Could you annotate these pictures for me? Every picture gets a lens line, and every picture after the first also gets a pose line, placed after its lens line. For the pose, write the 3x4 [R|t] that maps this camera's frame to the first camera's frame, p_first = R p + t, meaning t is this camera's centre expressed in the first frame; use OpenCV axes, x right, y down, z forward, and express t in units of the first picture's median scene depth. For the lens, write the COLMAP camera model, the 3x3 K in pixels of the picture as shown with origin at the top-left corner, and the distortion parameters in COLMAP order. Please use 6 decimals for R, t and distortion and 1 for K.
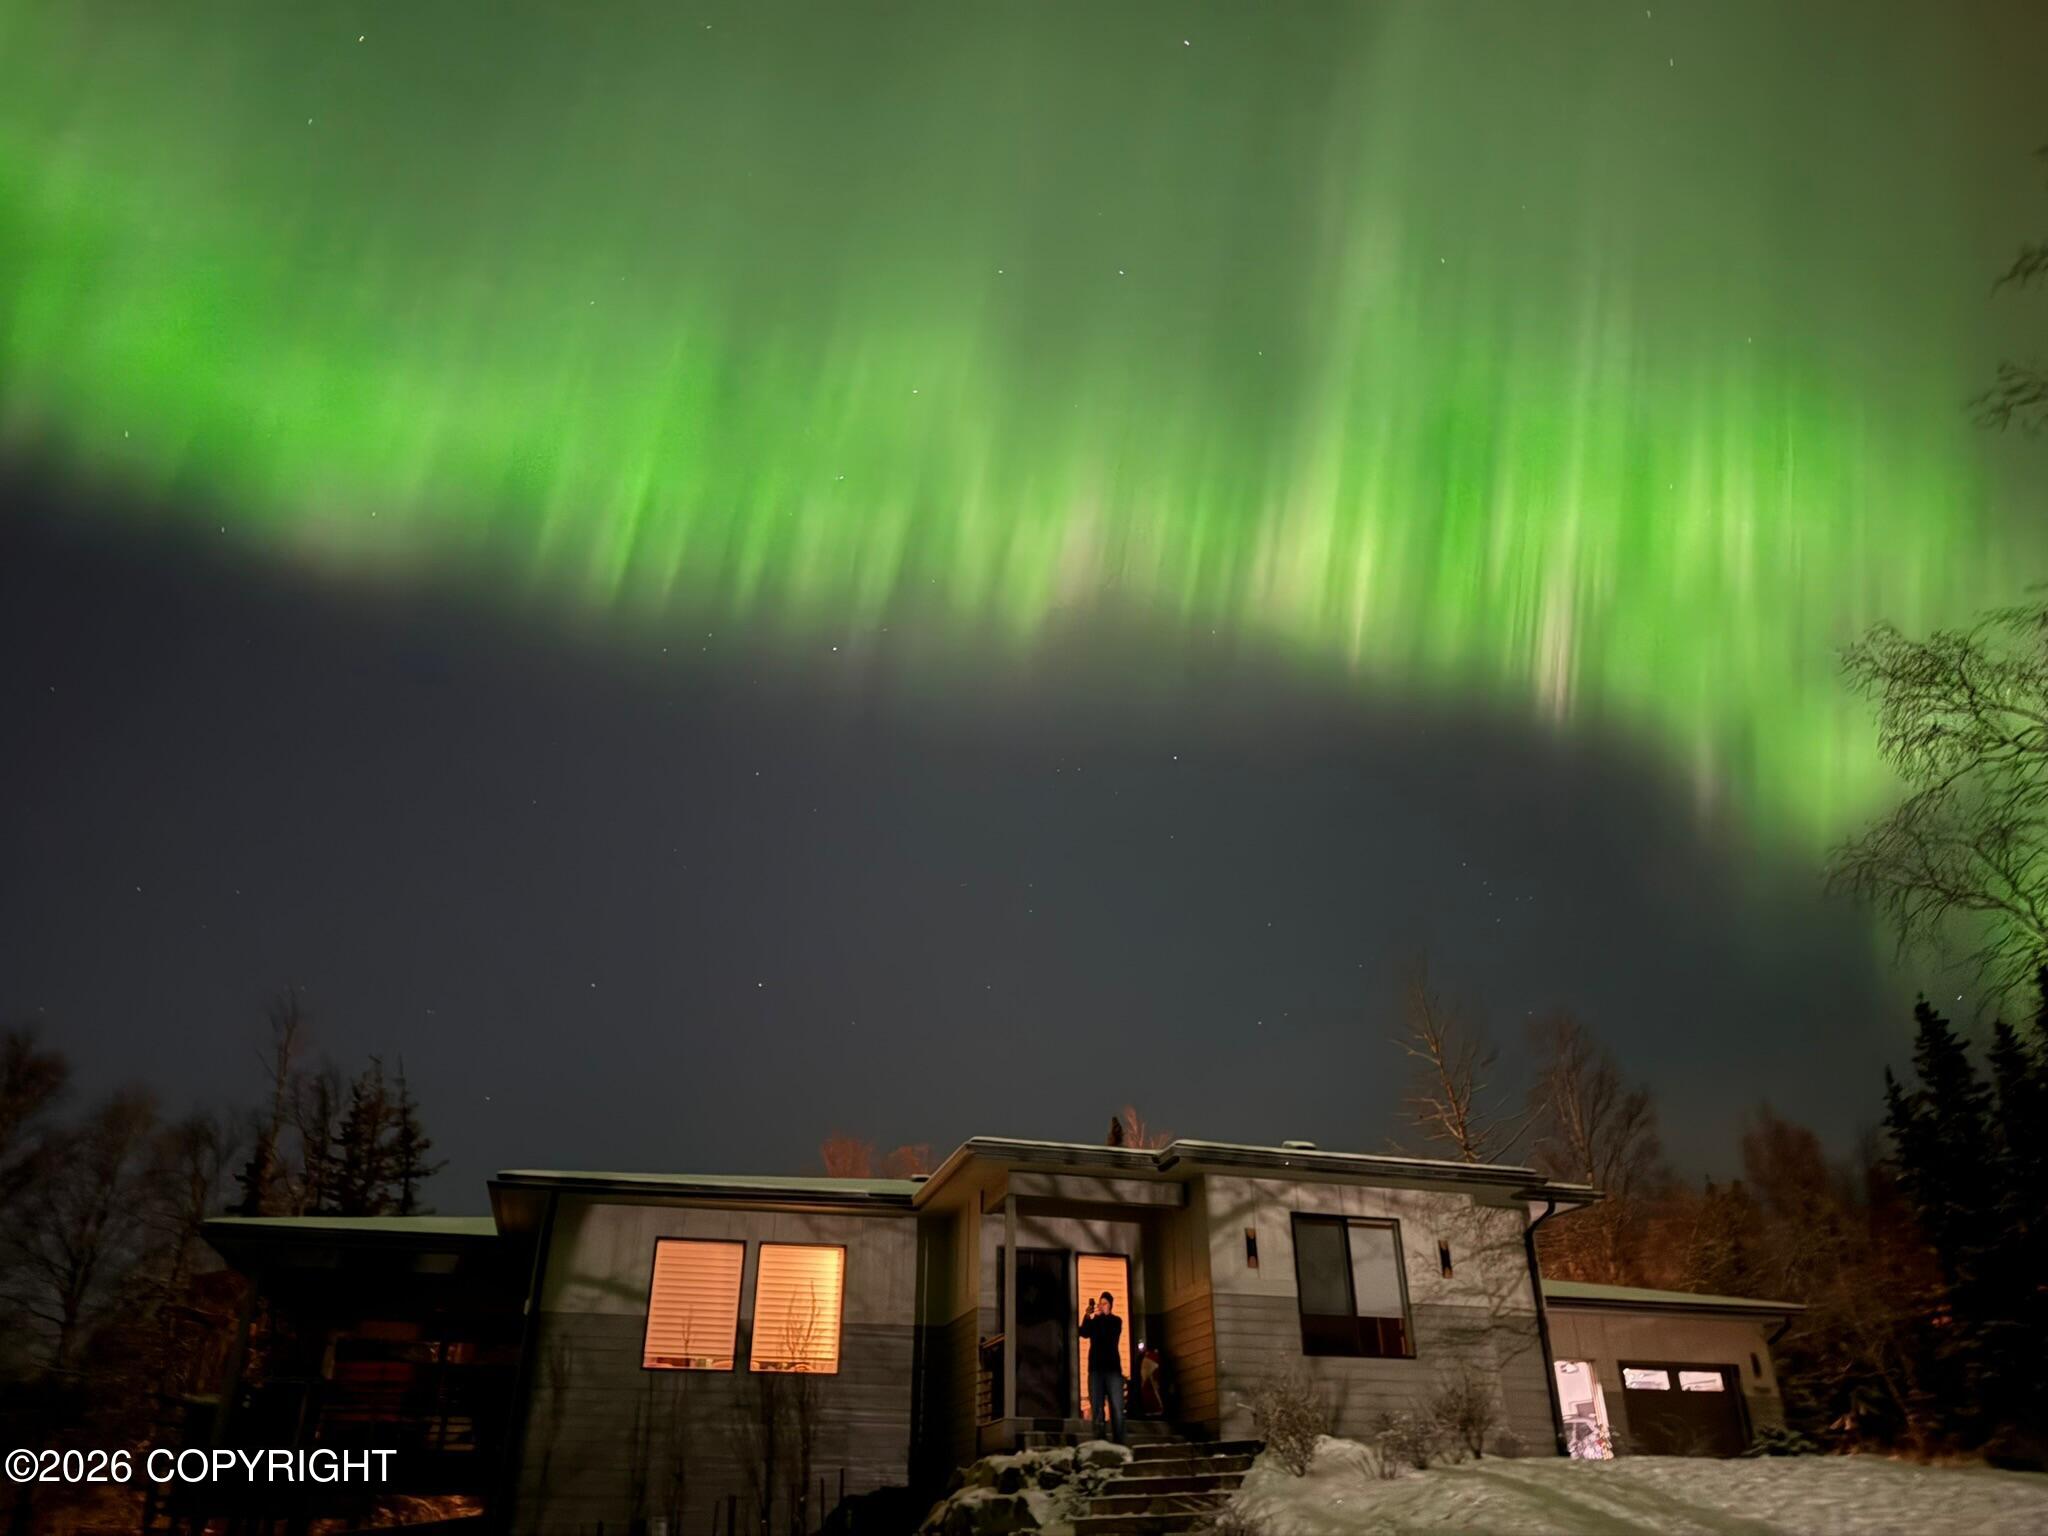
lens RADIAL K [[1432.5, 0, 1019.5], [0, 1432.5, 765.1], [0, 0, 1]] dist [0.072547, -0.089733]
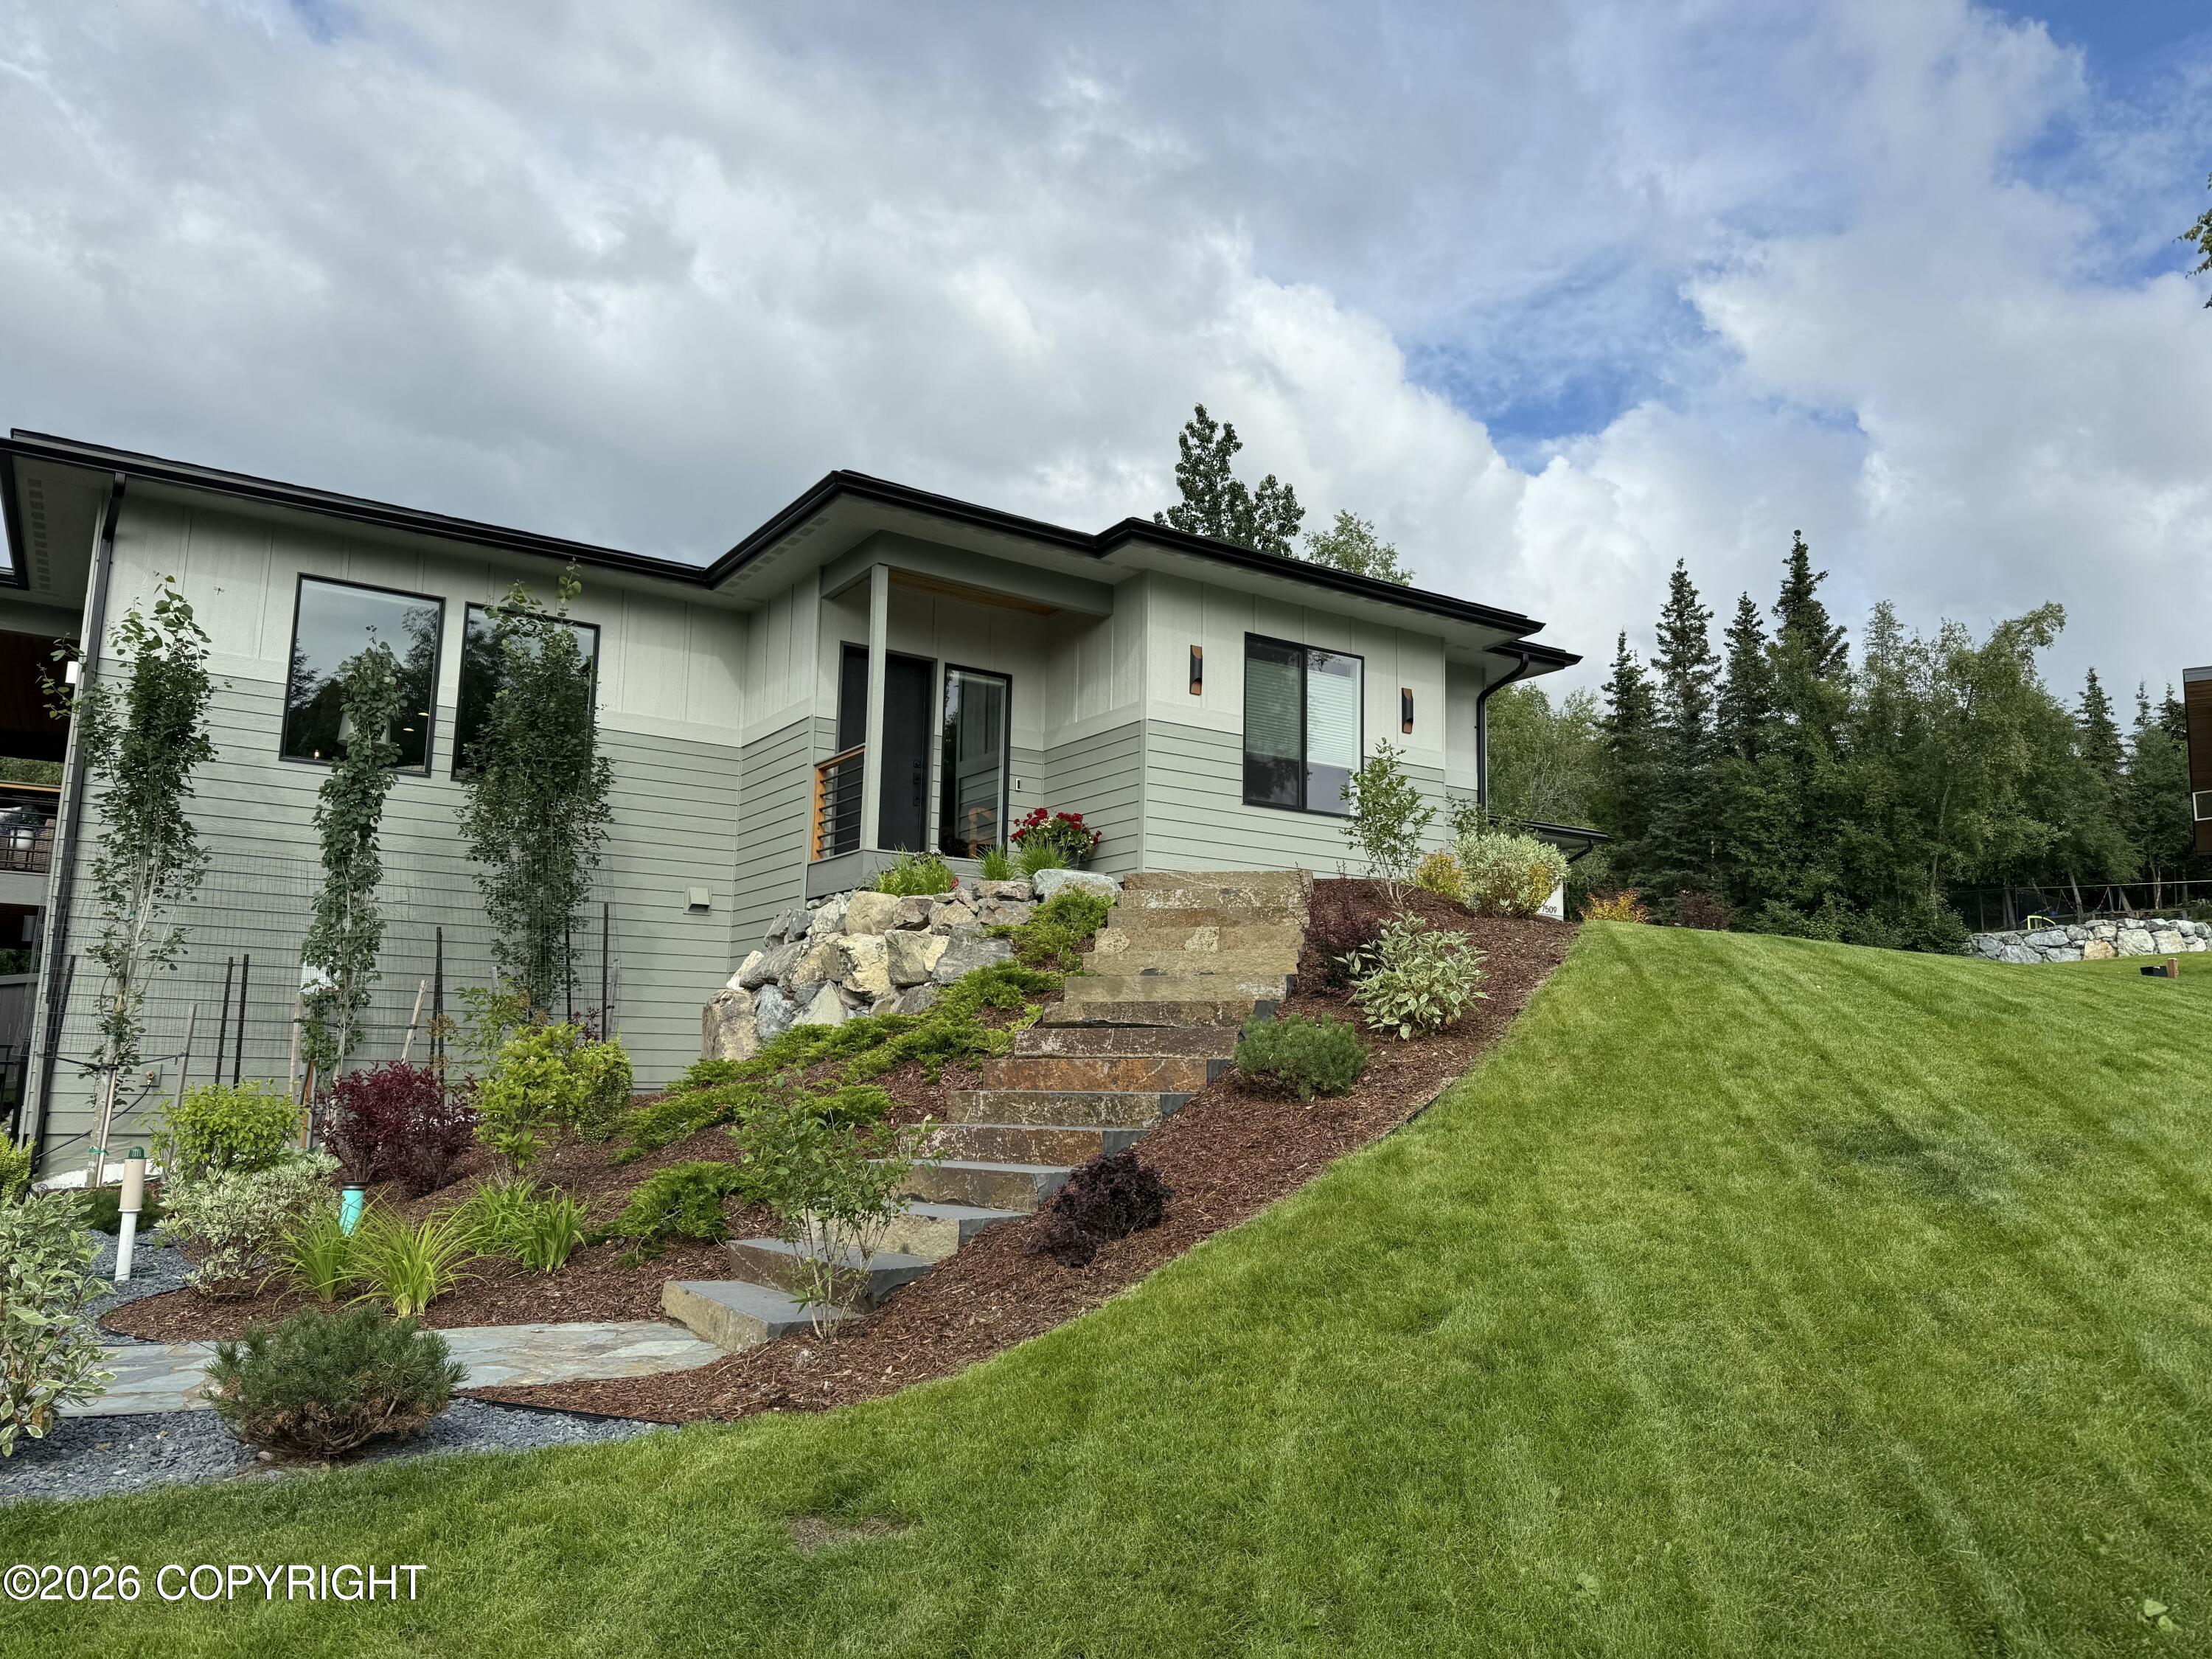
lens RADIAL K [[1547.2, 0, 1118.2], [0, 1547.2, 822.3], [0, 0, 1]] dist [0.072547, -0.089733]
pose [[0.952725, 0.069950, 0.295674, -0.104335], [-0.165181, 0.936009, 0.310810, 0.155669], [-0.255012, -0.344957, 0.903313, 0.240839]]
